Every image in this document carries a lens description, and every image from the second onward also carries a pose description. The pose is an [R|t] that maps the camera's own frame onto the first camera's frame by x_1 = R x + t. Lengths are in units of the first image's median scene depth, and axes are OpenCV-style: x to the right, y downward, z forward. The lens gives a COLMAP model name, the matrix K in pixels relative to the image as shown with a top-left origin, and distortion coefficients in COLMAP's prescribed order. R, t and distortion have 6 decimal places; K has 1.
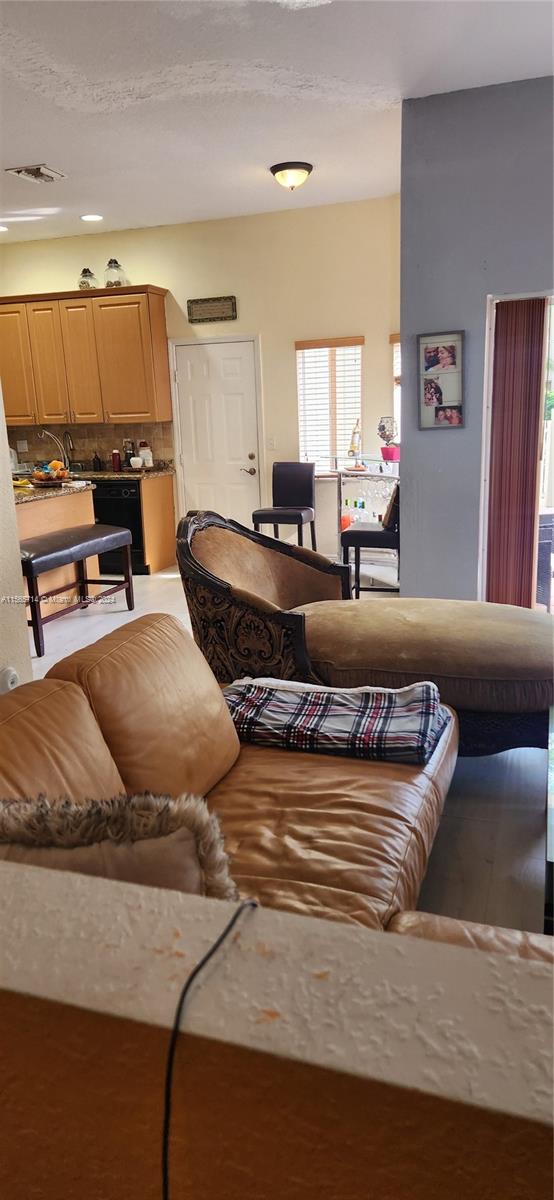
lens RADIAL K [[804.6, 0, 277.3], [0, 804.6, 598.7], [0, 0, 1]] dist [0.042146, -0.012782]
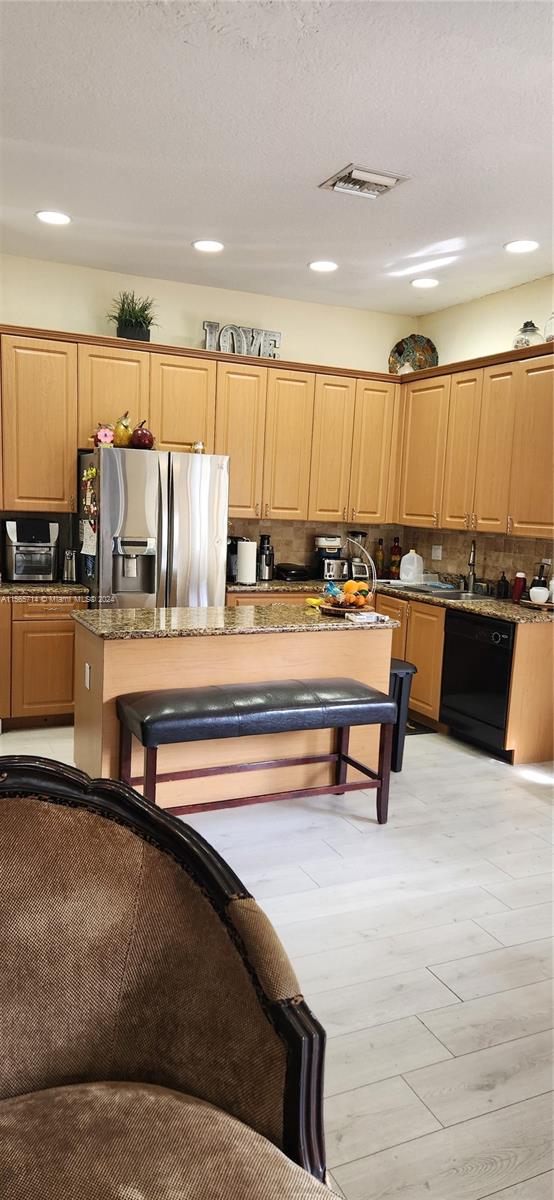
lens RADIAL K [[804.6, 0, 278.7], [0, 804.6, 606.4], [0, 0, 1]] dist [0.042146, -0.012782]
pose [[0.690439, 0.156862, -0.706179, 0.156295], [-0.226596, 0.973975, -0.005198, -0.109738], [0.686985, 0.163606, 0.708015, 0.386091]]
